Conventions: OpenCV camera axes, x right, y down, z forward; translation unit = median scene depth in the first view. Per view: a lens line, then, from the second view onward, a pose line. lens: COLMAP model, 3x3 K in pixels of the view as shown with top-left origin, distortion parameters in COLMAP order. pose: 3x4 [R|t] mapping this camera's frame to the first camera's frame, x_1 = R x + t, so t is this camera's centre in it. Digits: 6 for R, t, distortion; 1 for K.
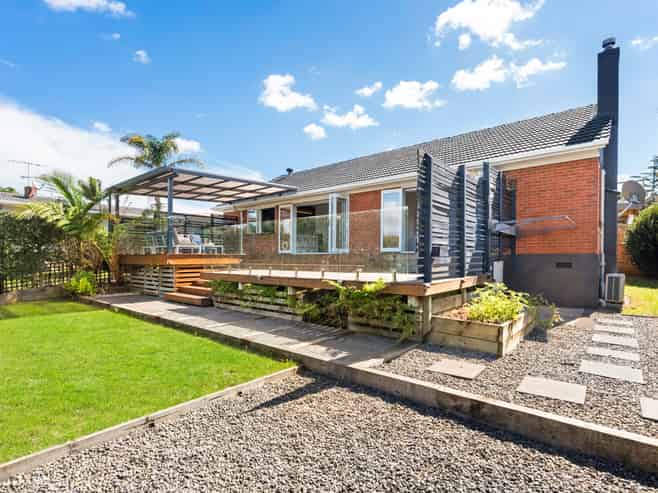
lens RADIAL K [[333.7, 0, 315.3], [0, 333.7, 248.6], [0, 0, 1]] dist [0.001928, 0.000433]
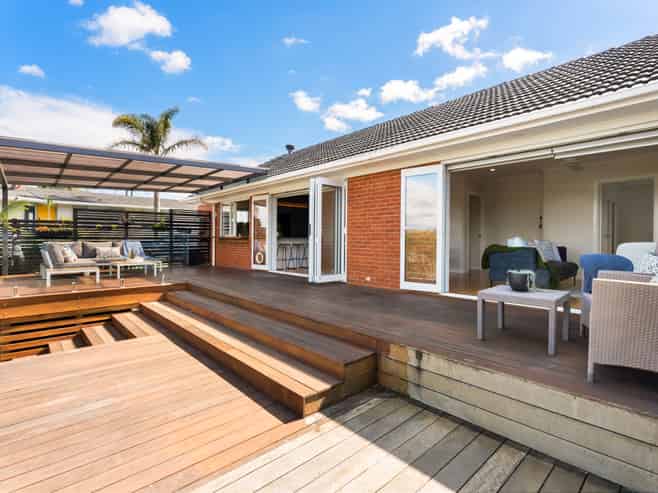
lens RADIAL K [[312.7, 0, 328.4], [0, 312.7, 236.2], [0, 0, 1]] dist [0.000670, 0.000070]
pose [[0.996521, -0.007011, -0.083051, 0.119872], [0.009005, 0.999679, 0.023661, -0.080779], [0.082858, -0.024327, 0.996264, 0.487182]]
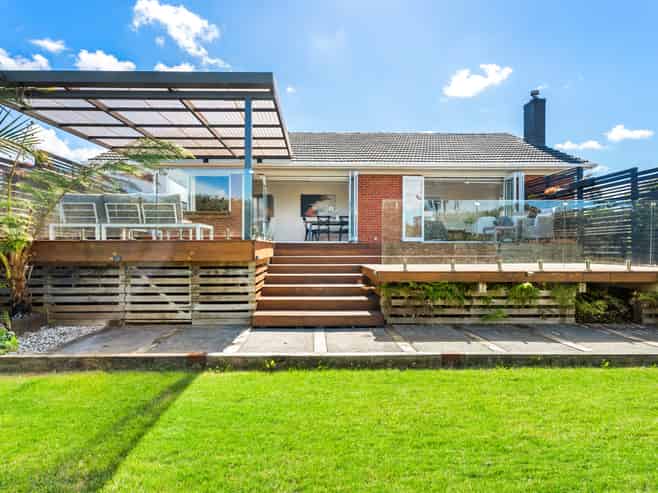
lens RADIAL K [[333.7, 0, 315.3], [0, 333.7, 248.6], [0, 0, 1]] dist [0.001928, 0.000433]
pose [[0.743148, -0.003053, 0.669121, -0.592706], [-0.017966, 0.999538, 0.024514, 0.011922], [-0.668886, -0.030238, 0.742749, 0.444249]]
